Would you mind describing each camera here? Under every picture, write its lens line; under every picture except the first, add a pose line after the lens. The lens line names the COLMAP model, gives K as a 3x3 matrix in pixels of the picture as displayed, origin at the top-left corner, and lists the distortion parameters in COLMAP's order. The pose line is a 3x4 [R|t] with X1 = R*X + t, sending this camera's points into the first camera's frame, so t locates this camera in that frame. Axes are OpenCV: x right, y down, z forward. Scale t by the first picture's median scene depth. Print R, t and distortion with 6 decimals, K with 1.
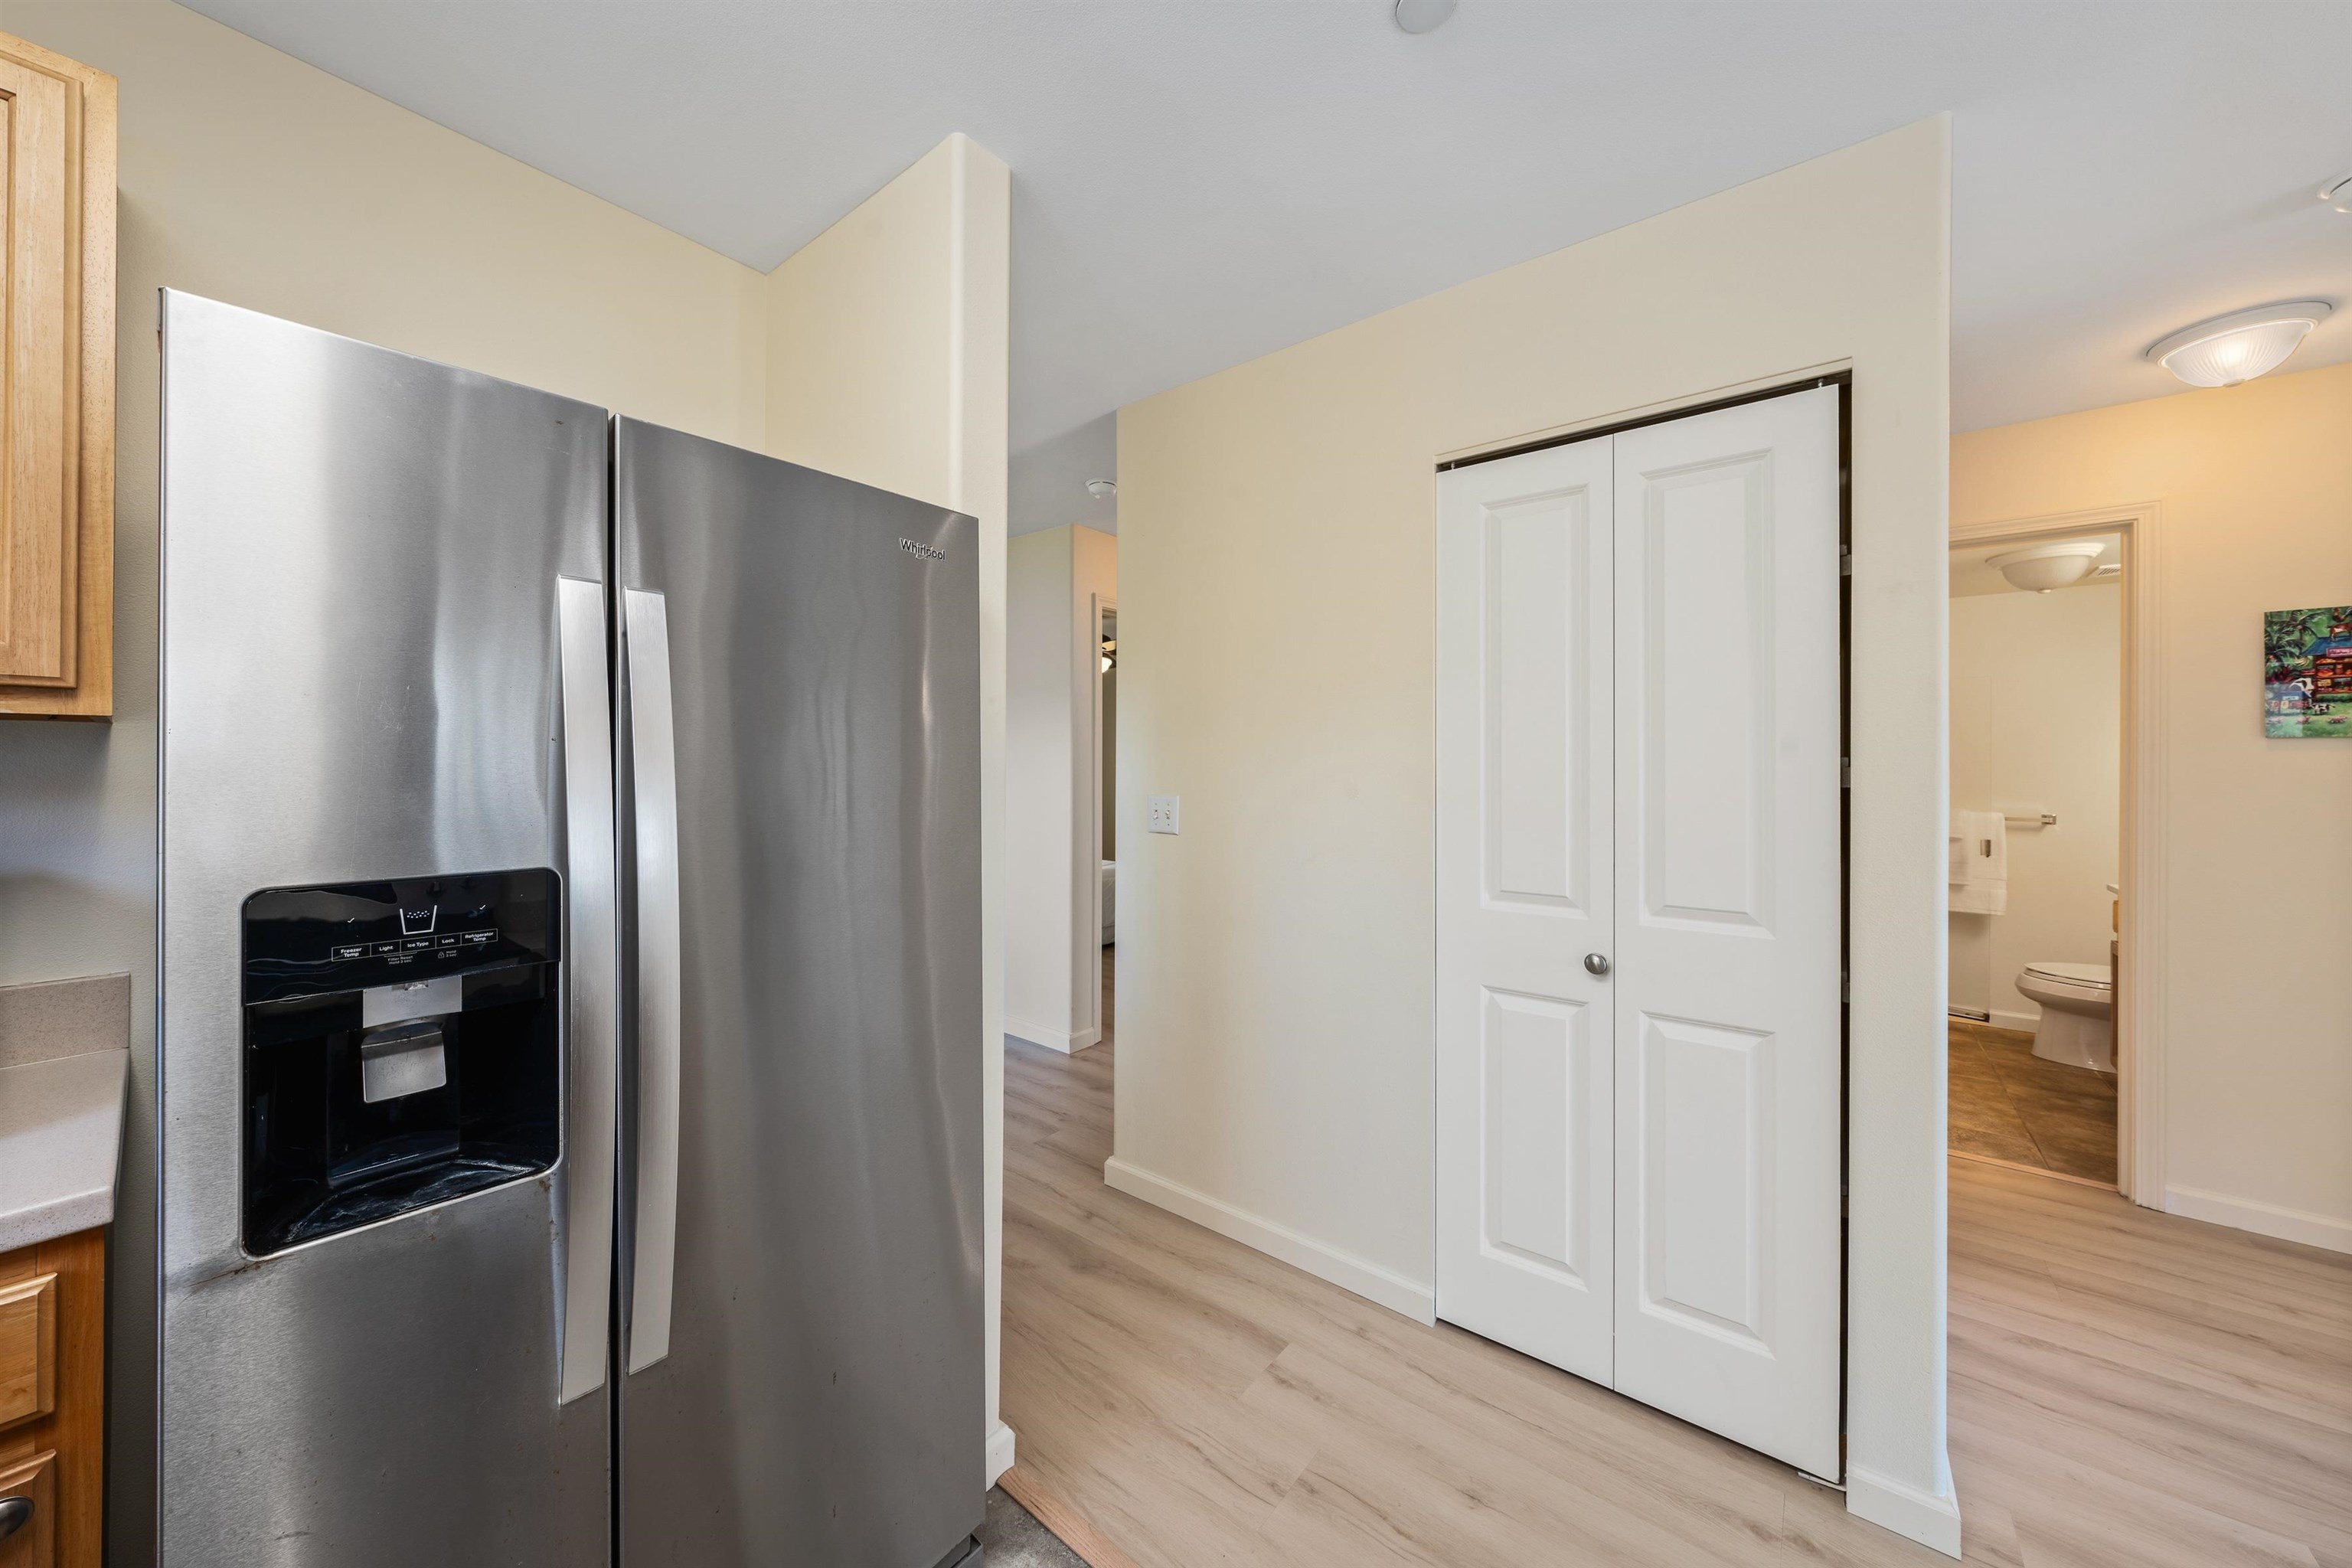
lens RADIAL K [[835.2, 0, 1191.3], [0, 835.2, 778.3], [0, 0, 1]] dist [-0.001234, -0.000083]
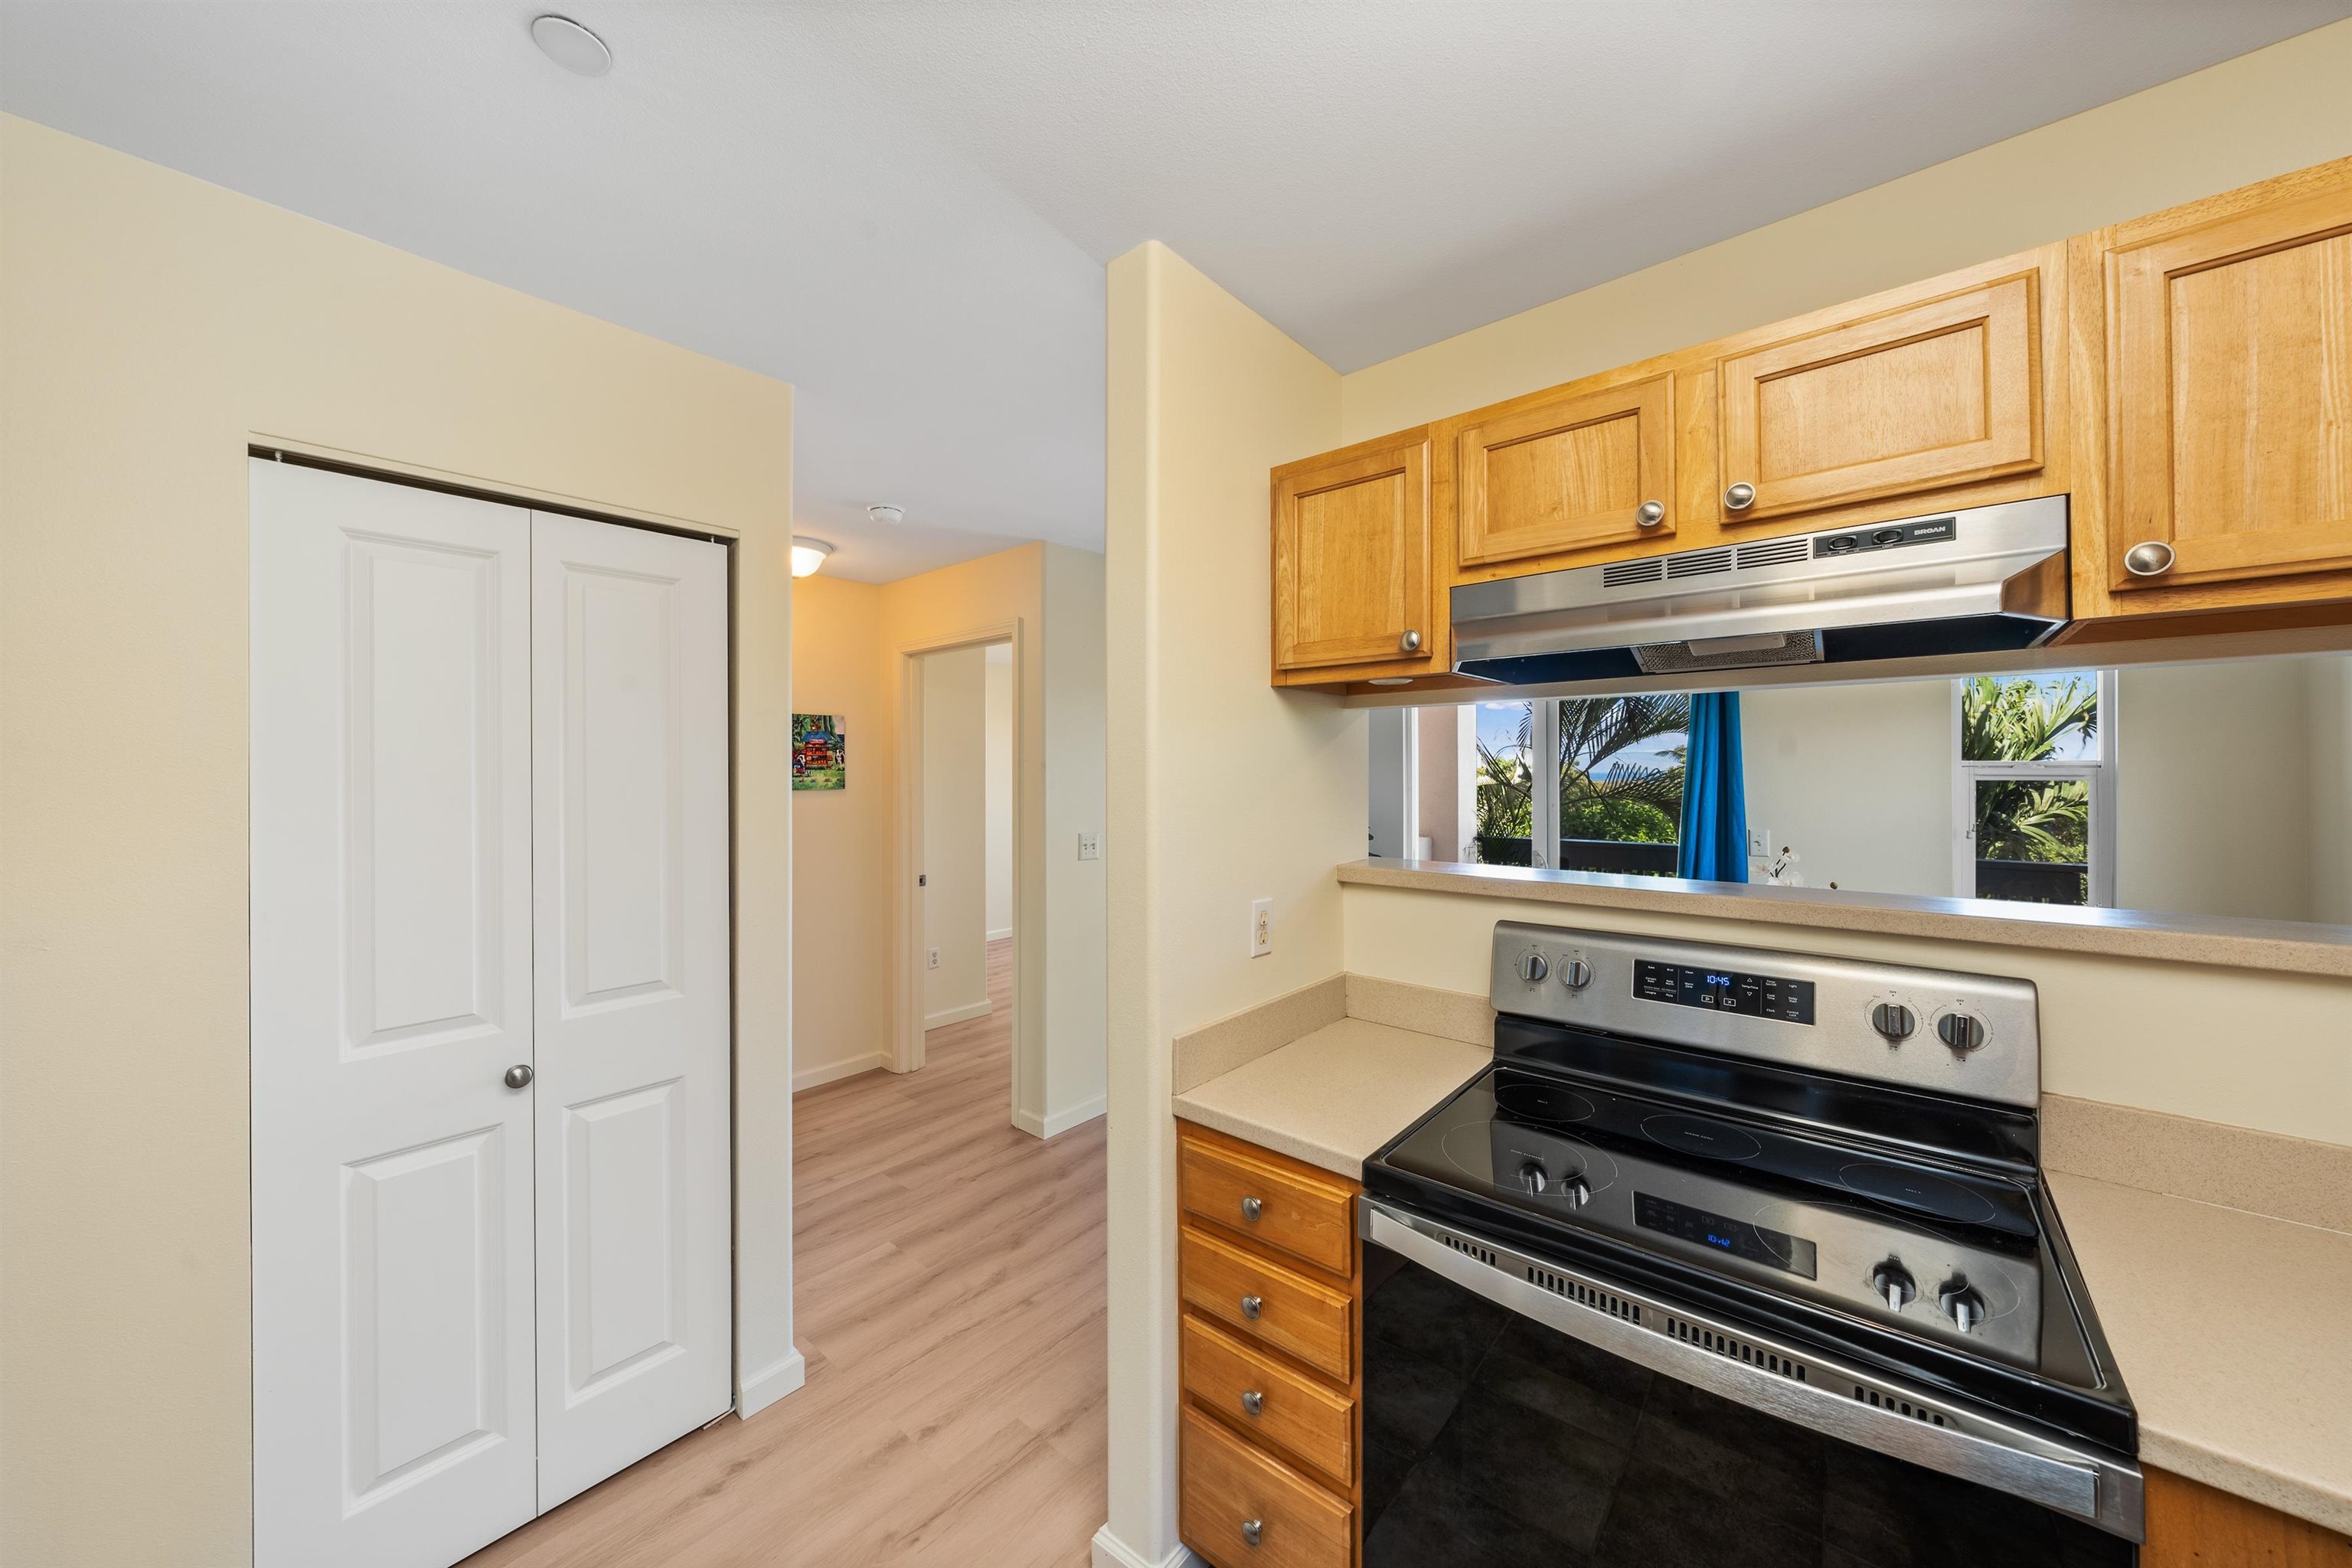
lens RADIAL K [[835.2, 0, 1193.8], [0, 835.2, 768.9], [0, 0, 1]] dist [-0.001234, -0.000083]
pose [[0.023337, -0.006561, 0.999706, -0.426713], [0.003264, 0.999974, 0.006487, -0.124181], [-0.999722, 0.003112, 0.023358, 0.231018]]
